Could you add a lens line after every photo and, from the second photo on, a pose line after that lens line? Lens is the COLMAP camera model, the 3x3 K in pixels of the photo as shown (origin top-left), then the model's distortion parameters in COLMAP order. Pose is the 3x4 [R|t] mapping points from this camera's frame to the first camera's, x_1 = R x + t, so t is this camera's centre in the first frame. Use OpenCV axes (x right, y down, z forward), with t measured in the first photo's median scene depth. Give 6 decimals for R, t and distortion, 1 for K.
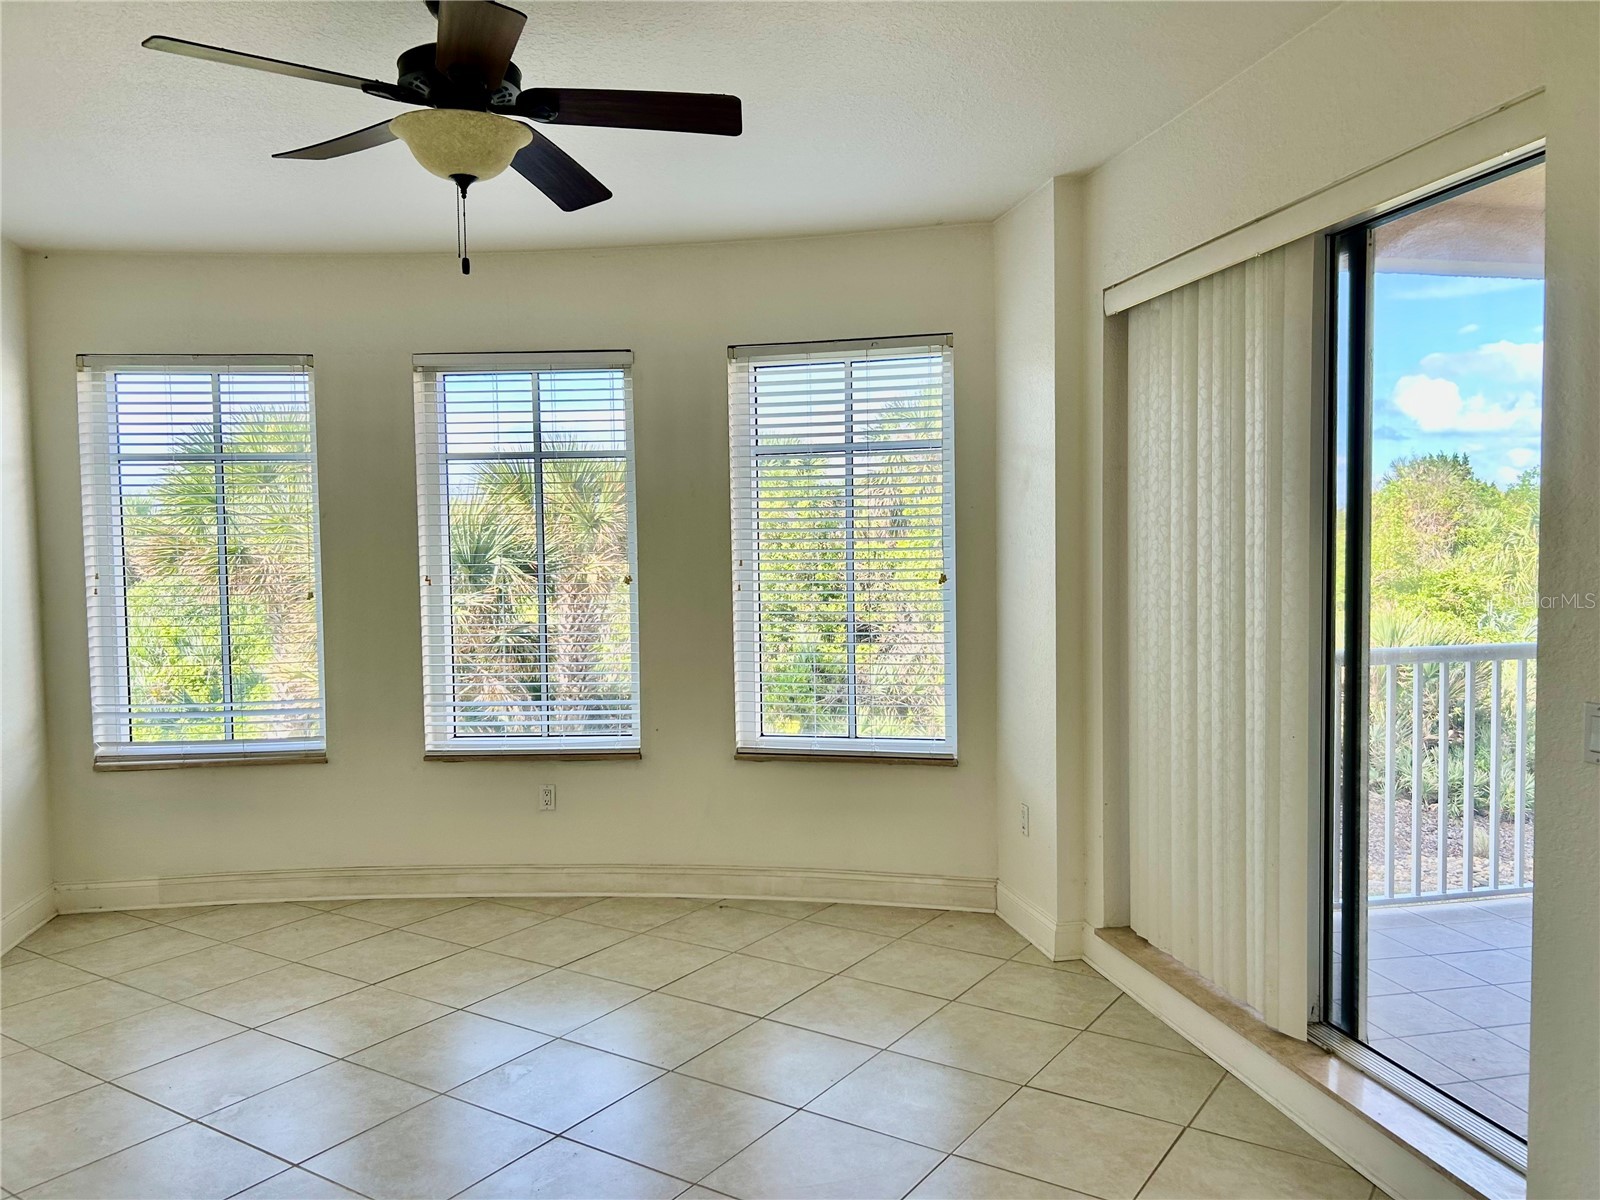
lens RADIAL K [[1194.5, 0, 835.8], [0, 1194.5, 607.8], [0, 0, 1]] dist [0.056774, -0.004082]
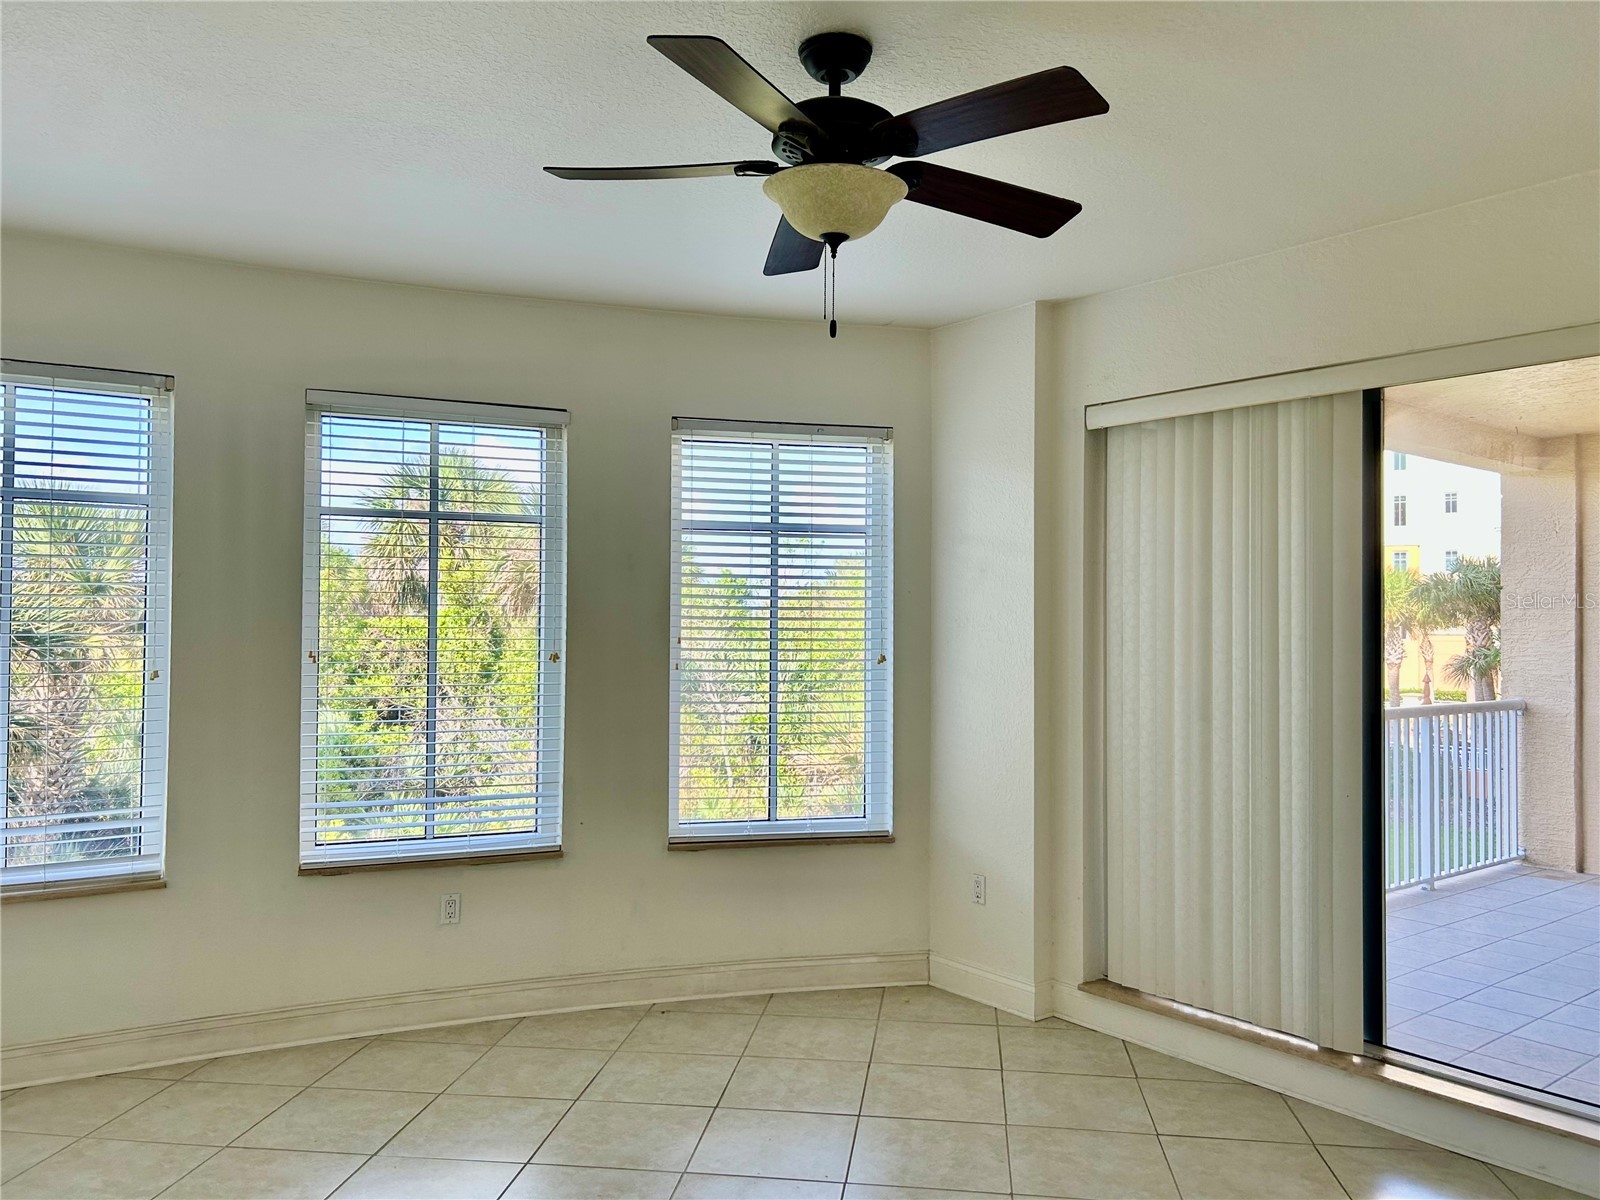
lens RADIAL K [[1206.6, 0, 800.0], [0, 1206.6, 600.0], [0, 0, 1]] dist [0.042501, -0.024852]
pose [[0.891376, 0.031585, 0.452164, -0.425858], [0.000925, 0.997440, -0.071498, -0.001295], [-0.453265, 0.064150, 0.889065, 0.095338]]
